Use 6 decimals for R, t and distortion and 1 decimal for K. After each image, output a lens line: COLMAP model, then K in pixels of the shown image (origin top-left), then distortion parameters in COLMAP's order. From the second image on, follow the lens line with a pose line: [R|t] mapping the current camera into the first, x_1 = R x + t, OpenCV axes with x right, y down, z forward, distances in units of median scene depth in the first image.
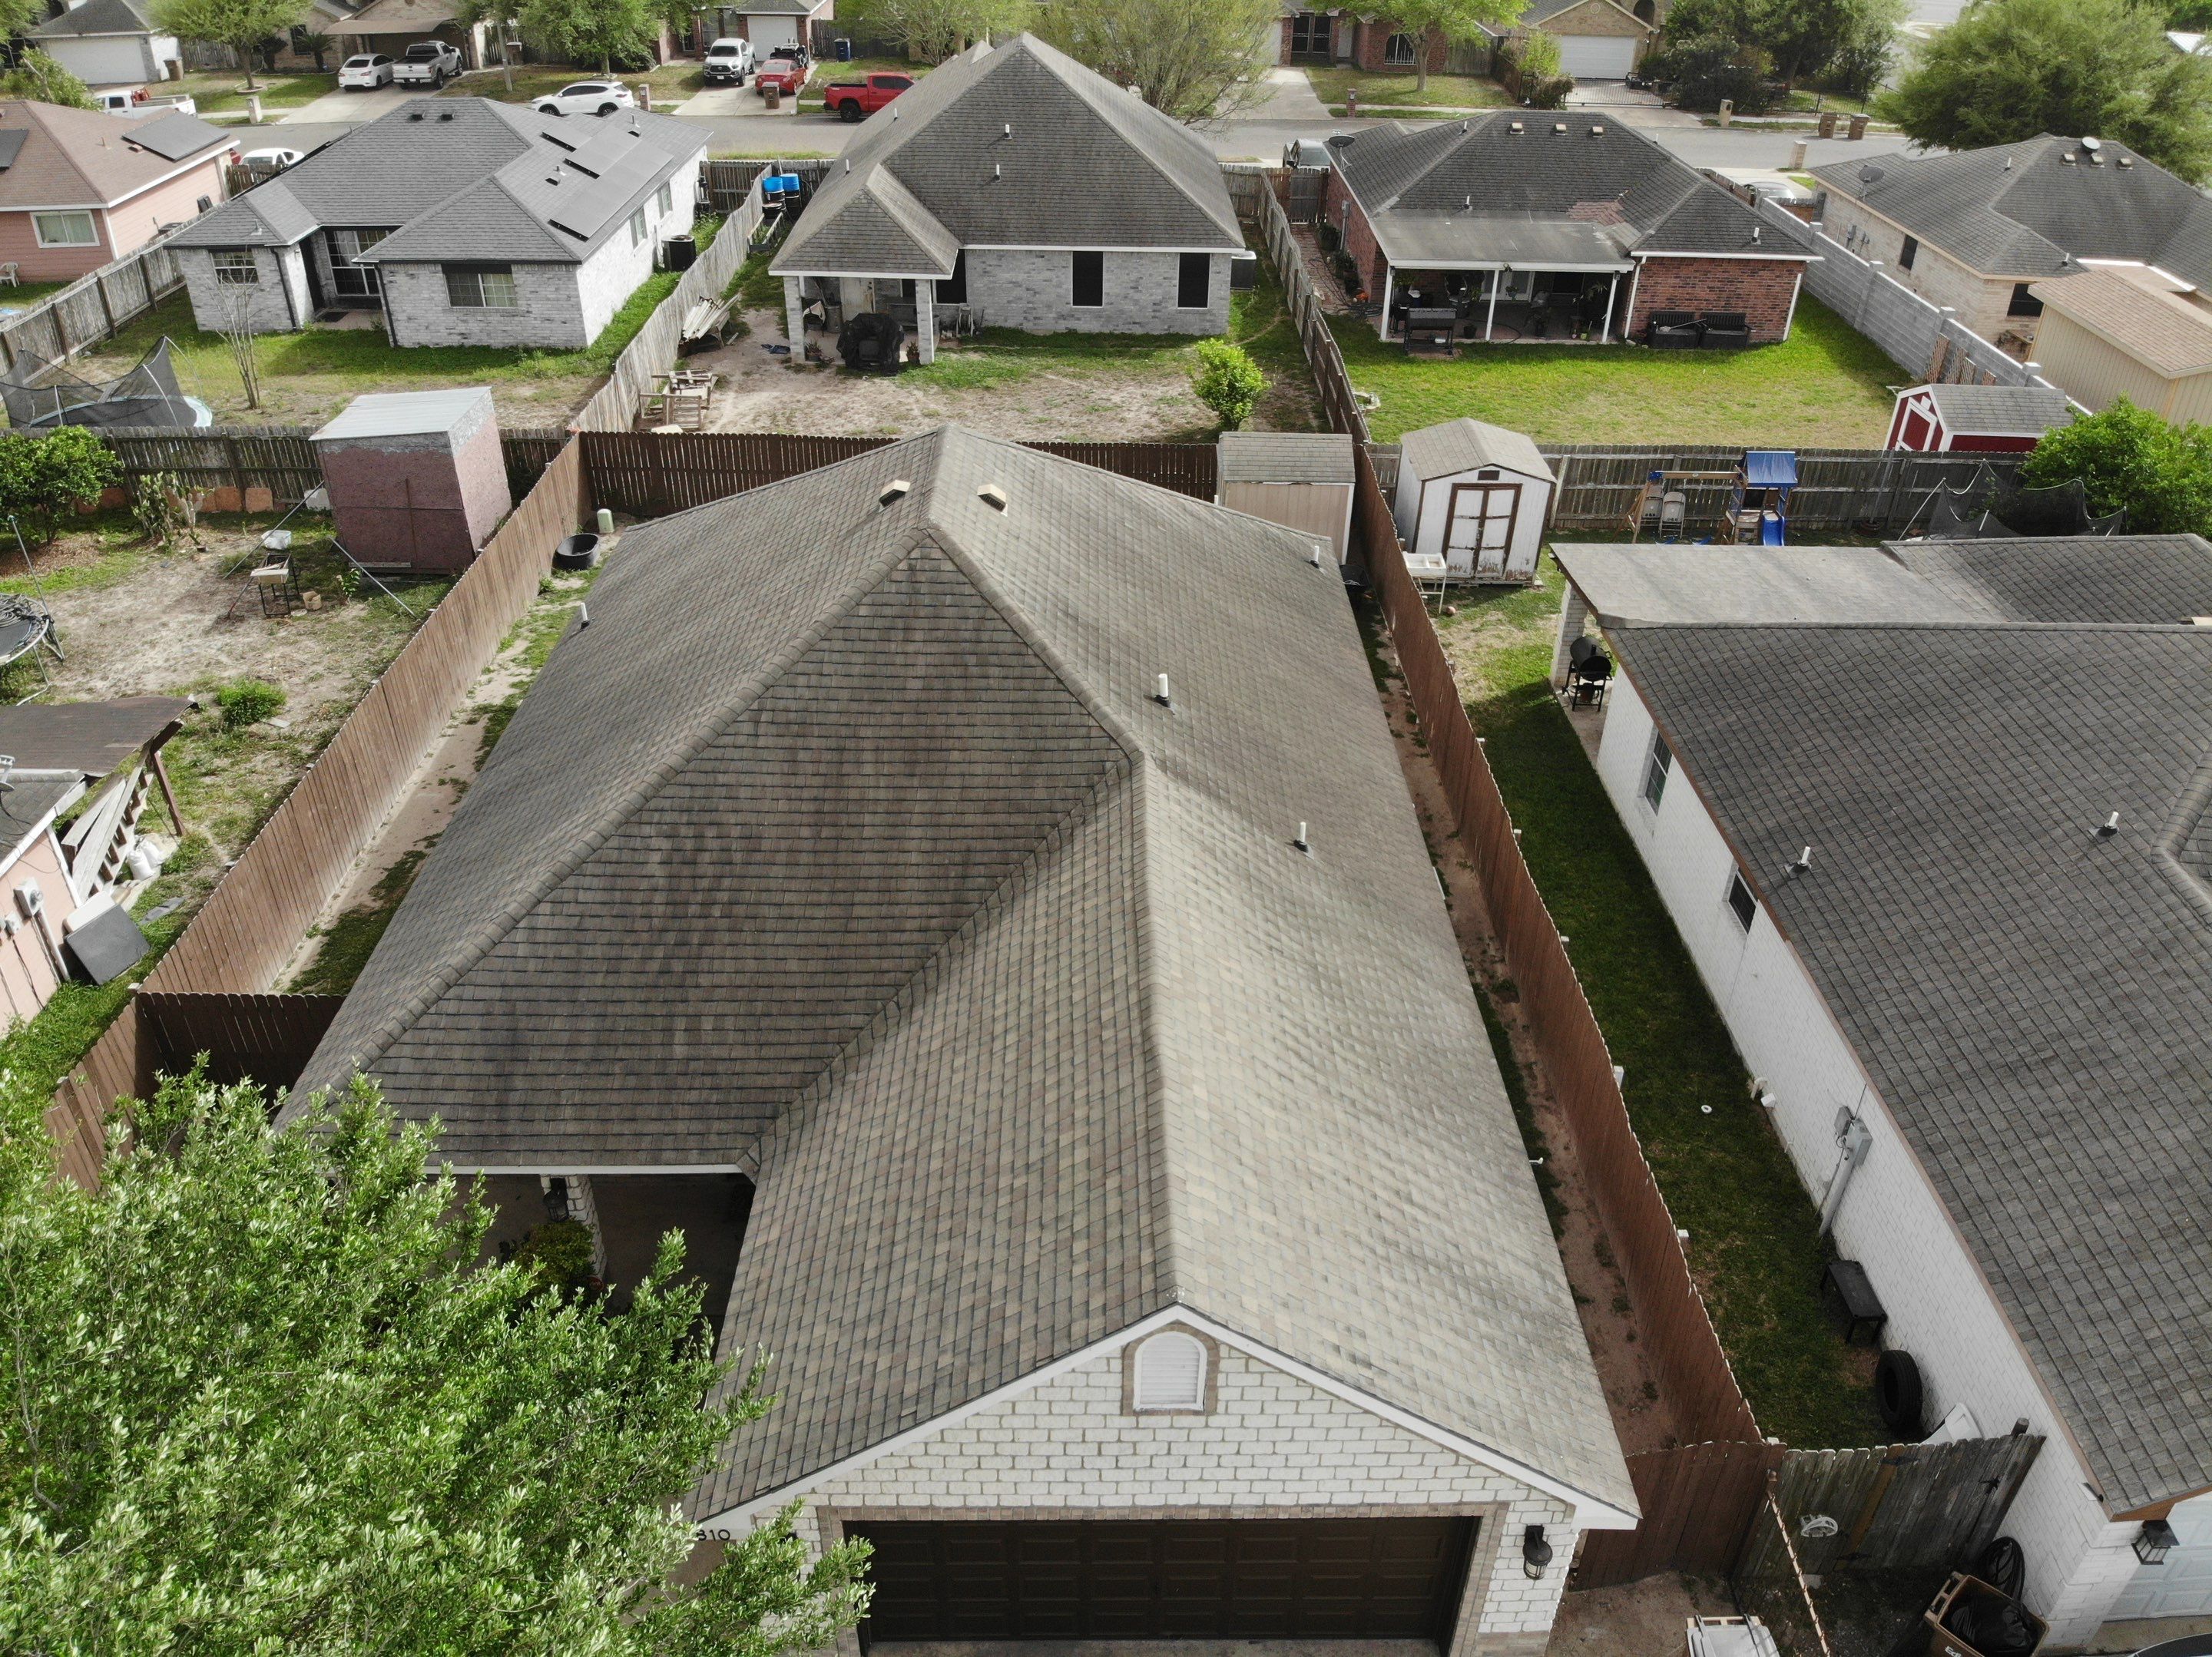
lens RADIAL K [[1627.0, 0, 1121.9], [0, 1627.0, 823.7], [0, 0, 1]] dist [0.050806, -0.156862]
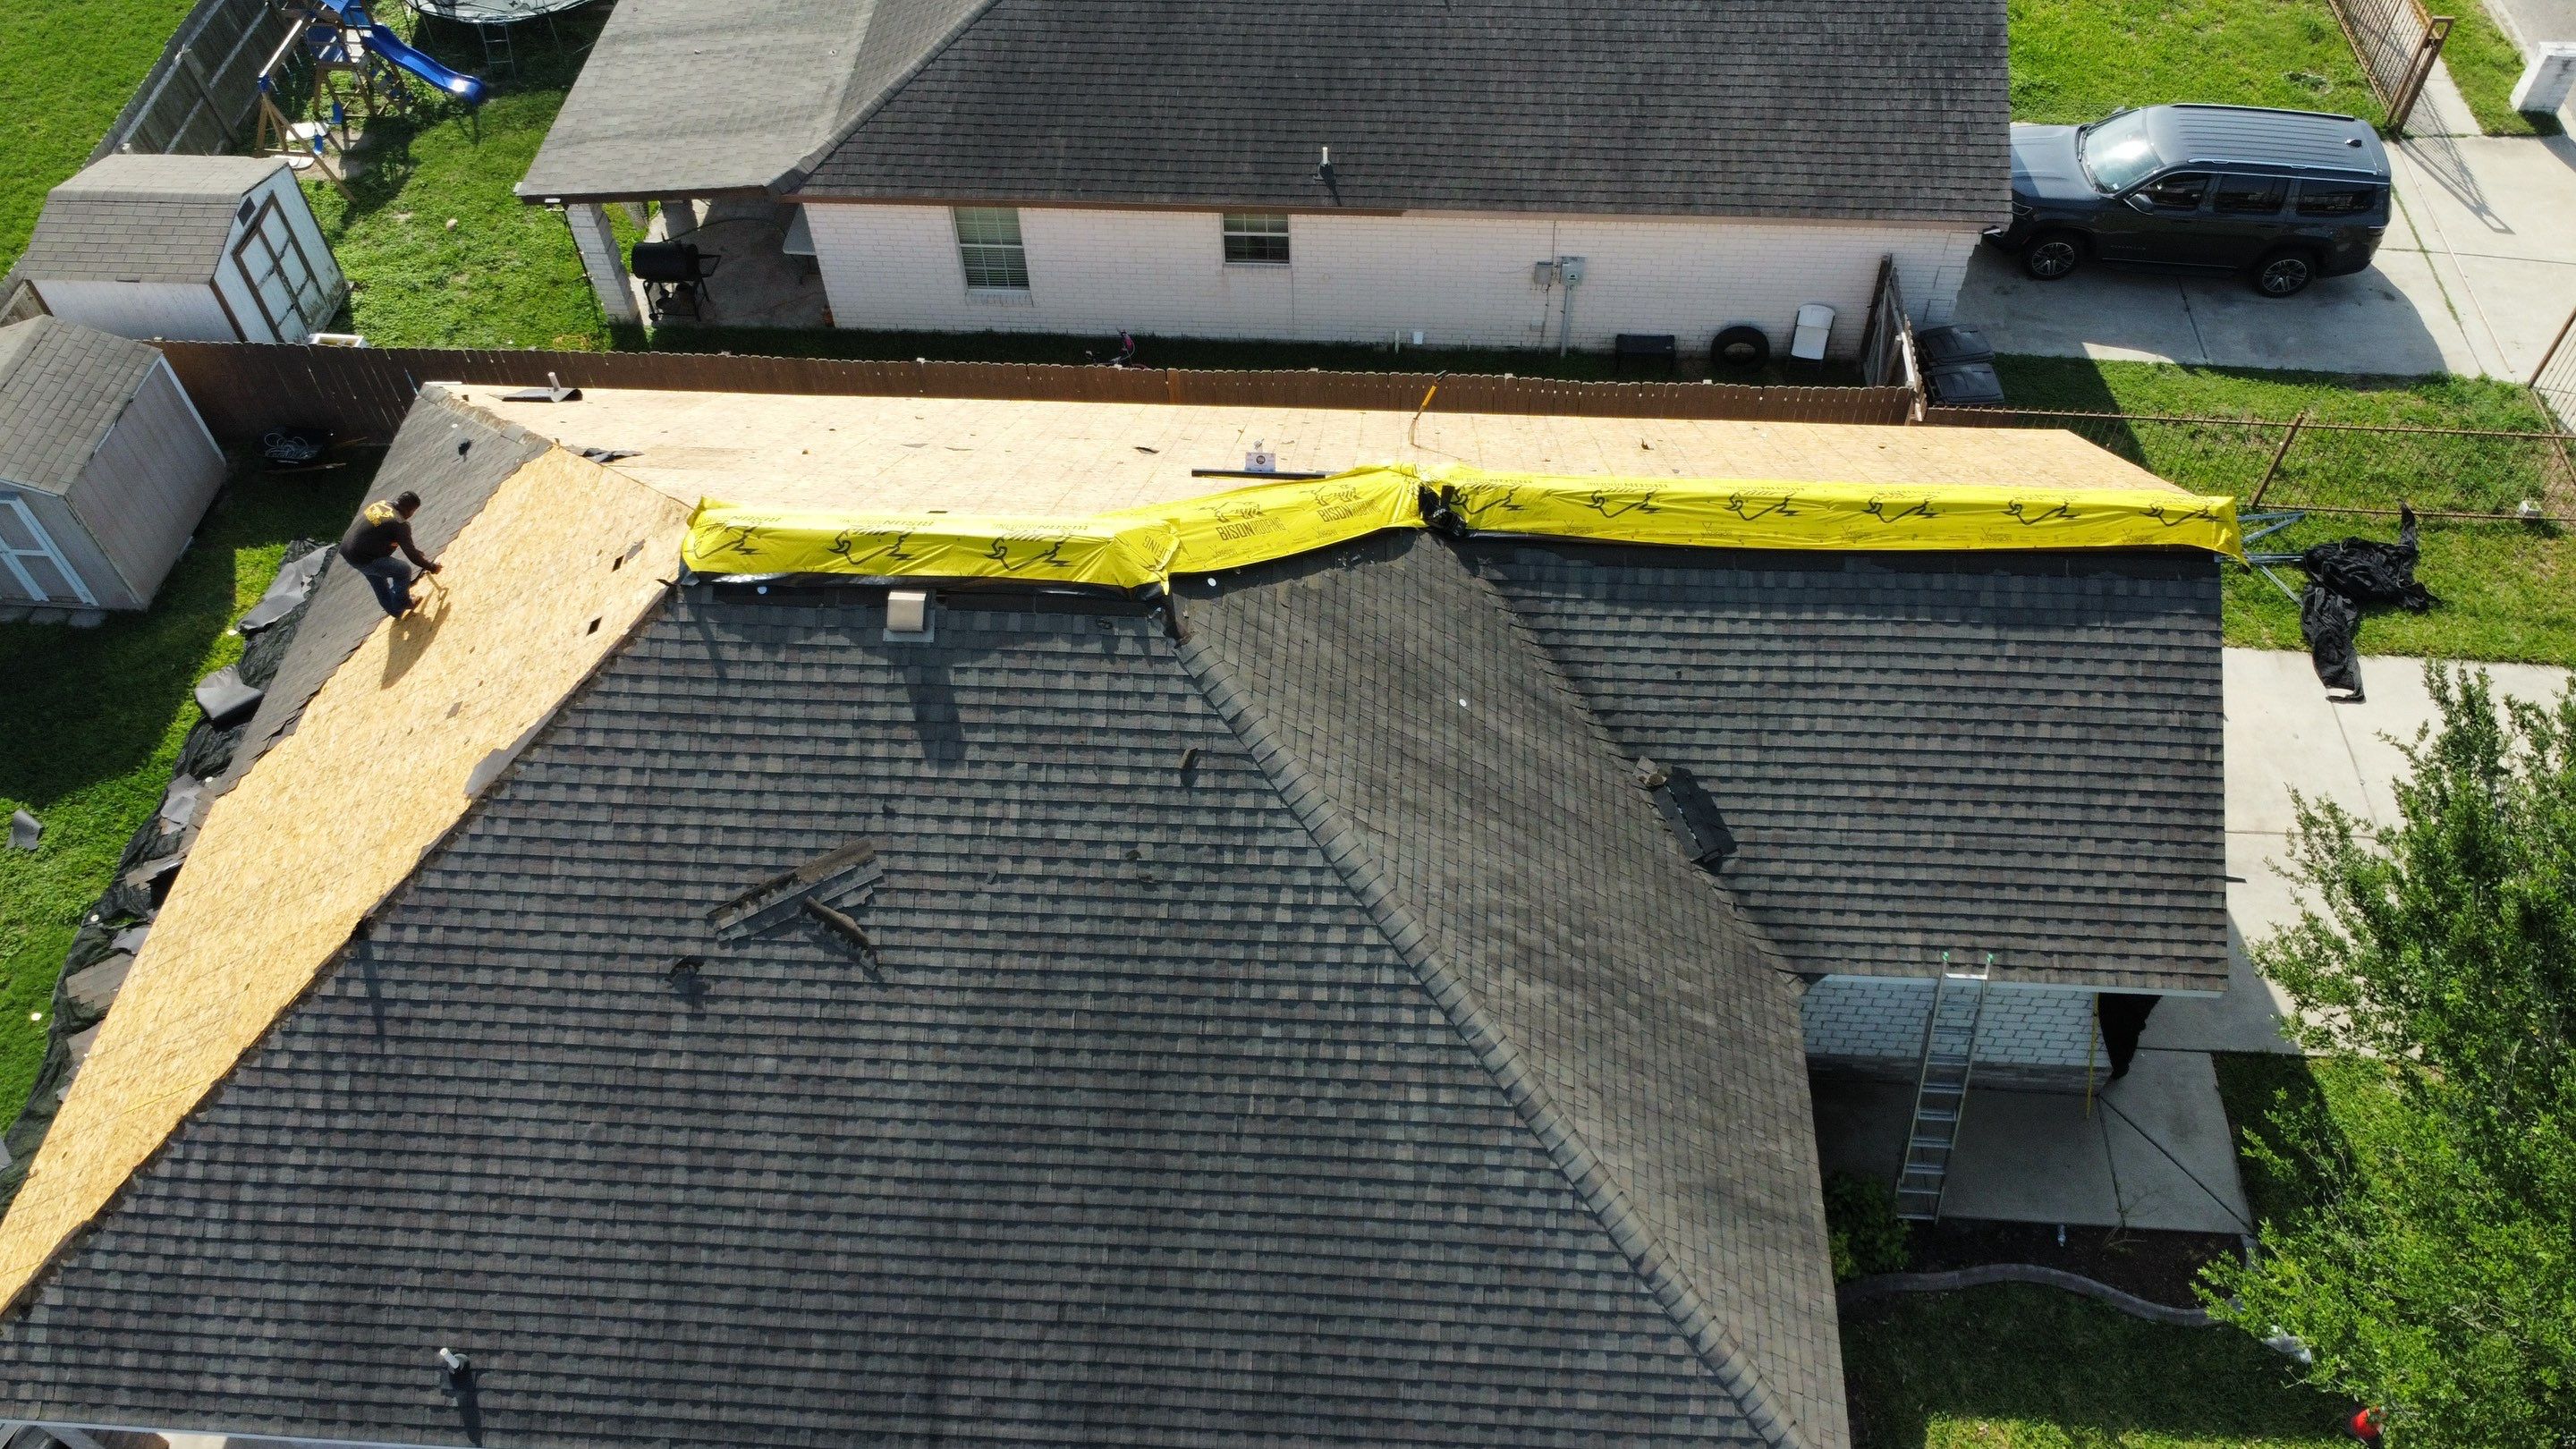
lens RADIAL K [[1947.6, 0, 1292.2], [0, 1947.6, 710.1], [0, 0, 1]] dist [-0.012365, 0.008005]
pose [[0.078461, -0.787989, 0.610669, -0.457296], [0.558152, 0.542273, 0.628018, -0.421345], [-0.826021, 0.291571, 0.482365, 0.363303]]
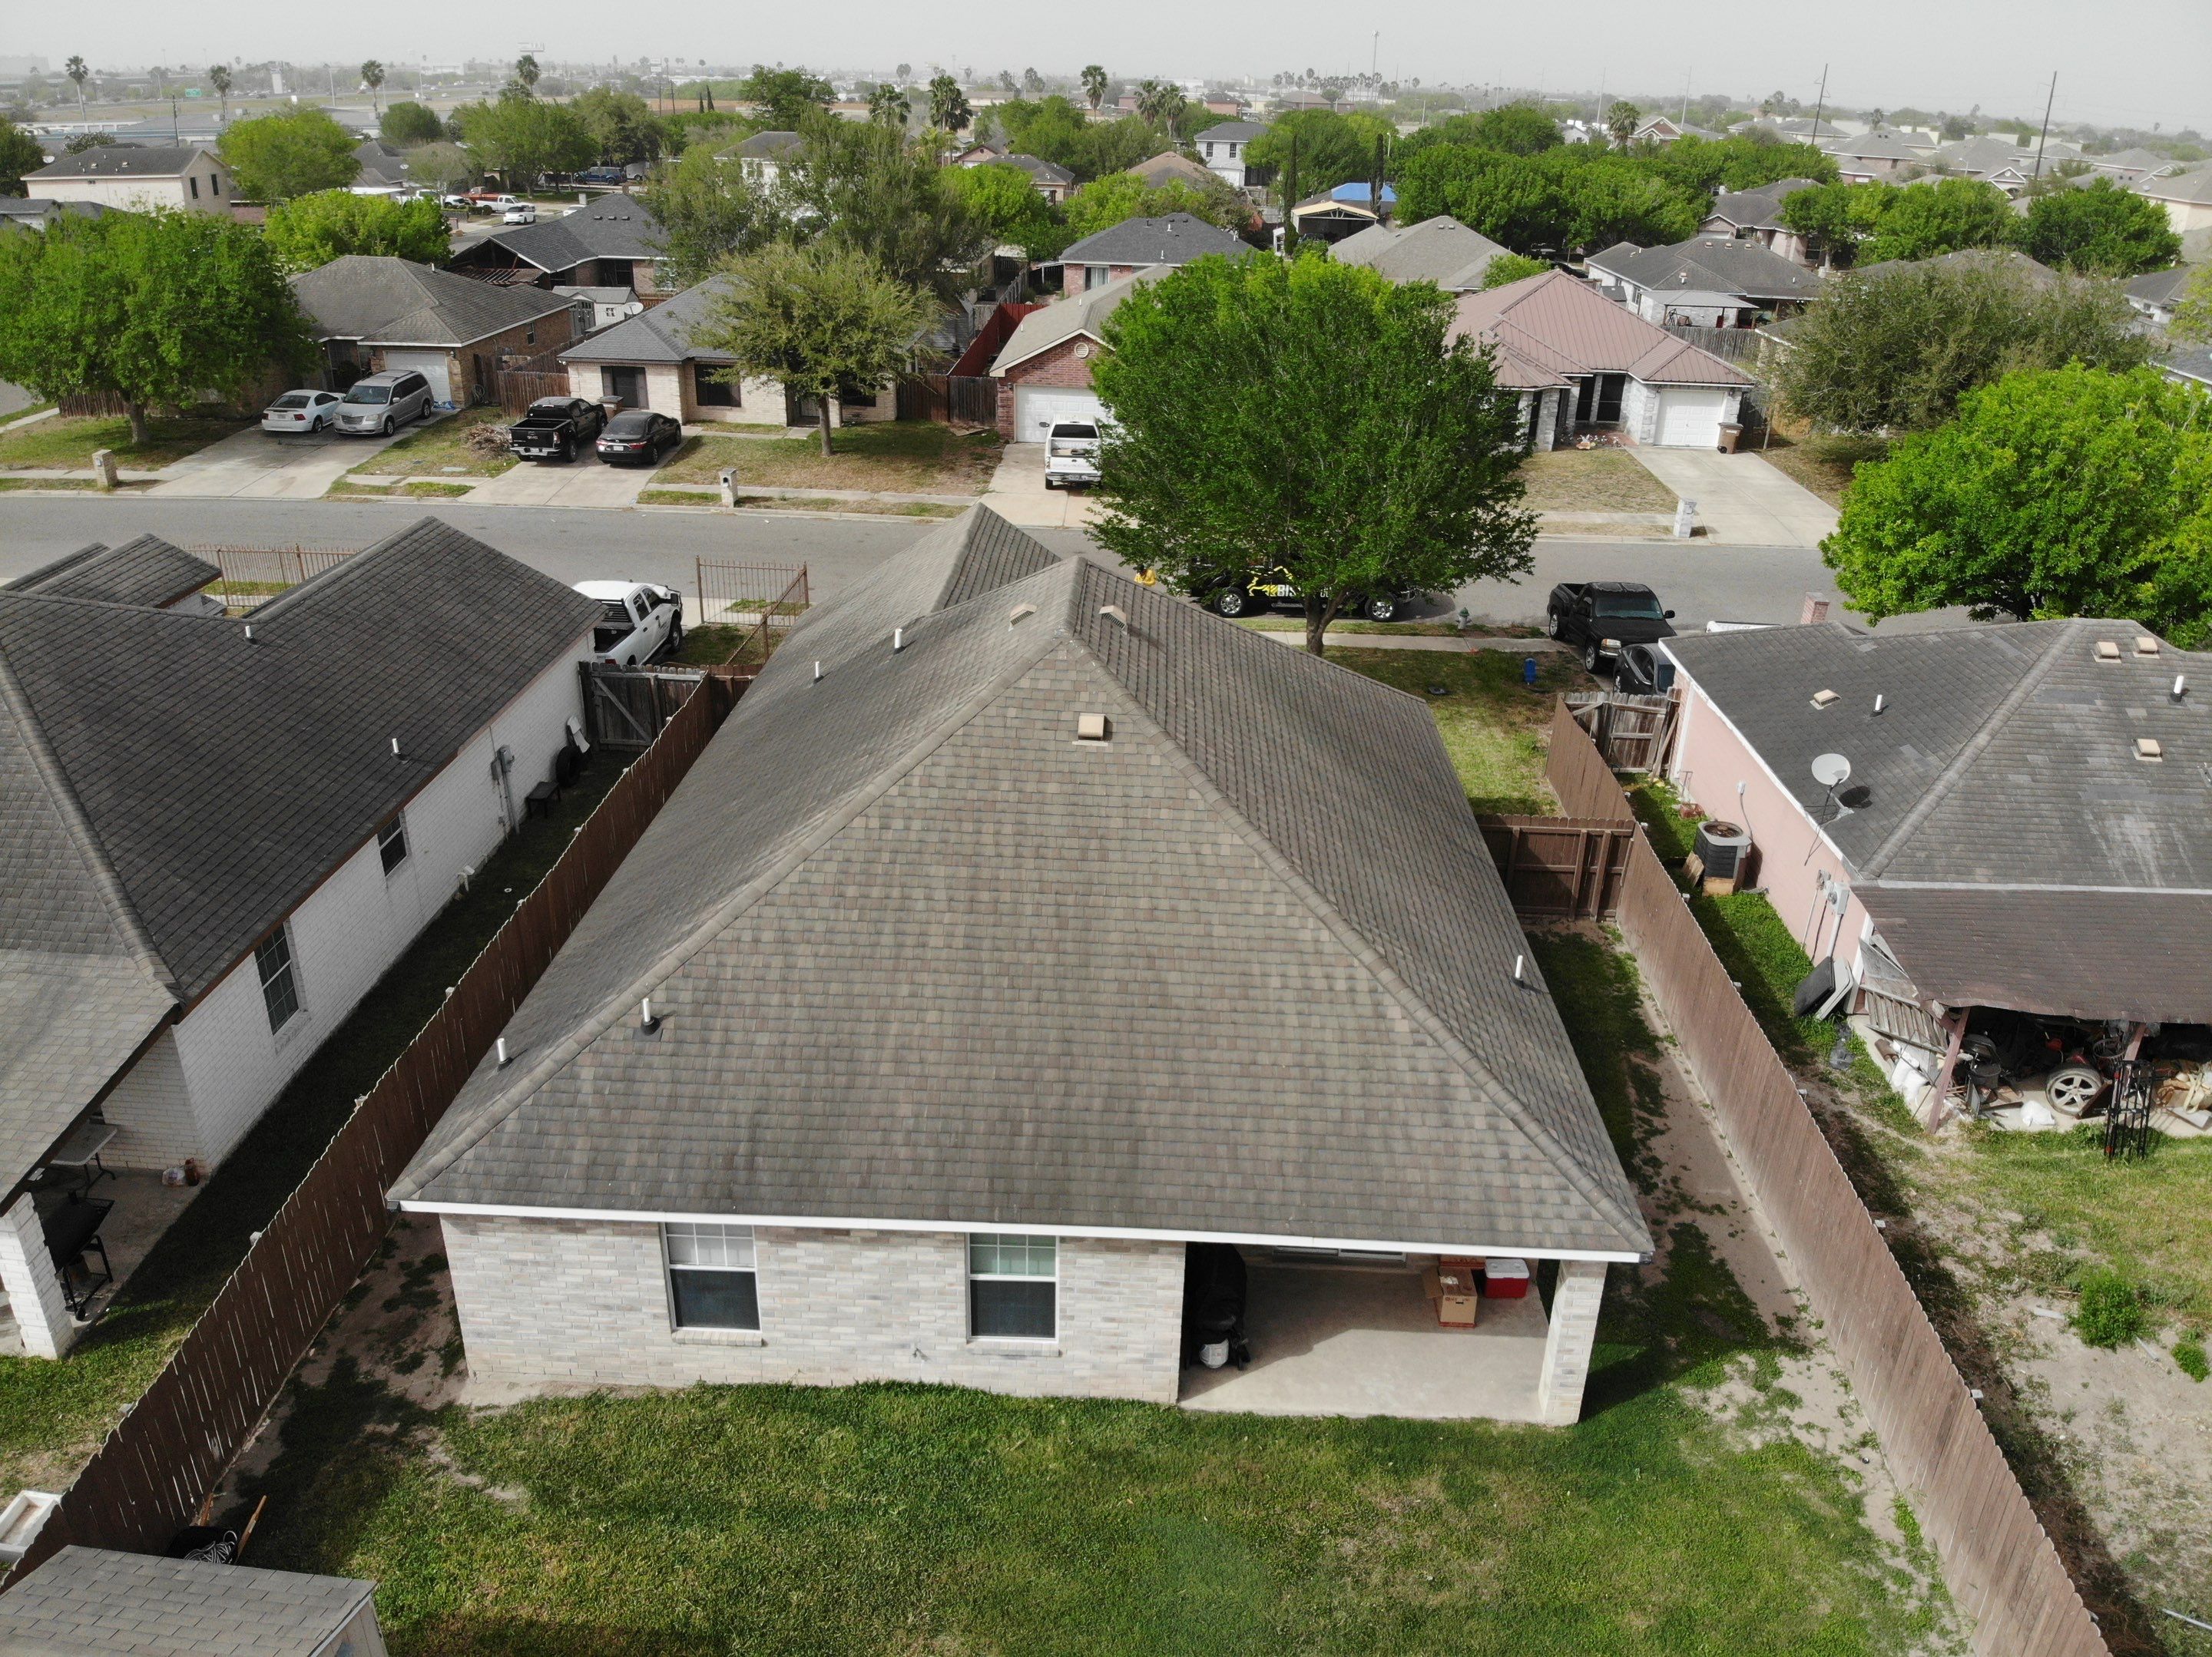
lens RADIAL K [[1633.0, 0, 1123.2], [0, 1633.0, 822.9], [0, 0, 1]] dist [0.039708, -0.144309]
pose [[-0.997777, -0.063184, 0.021176, -0.128008], [-0.016197, 0.538197, 0.842664, -0.735802], [-0.064639, 0.840448, -0.538024, 1.210106]]
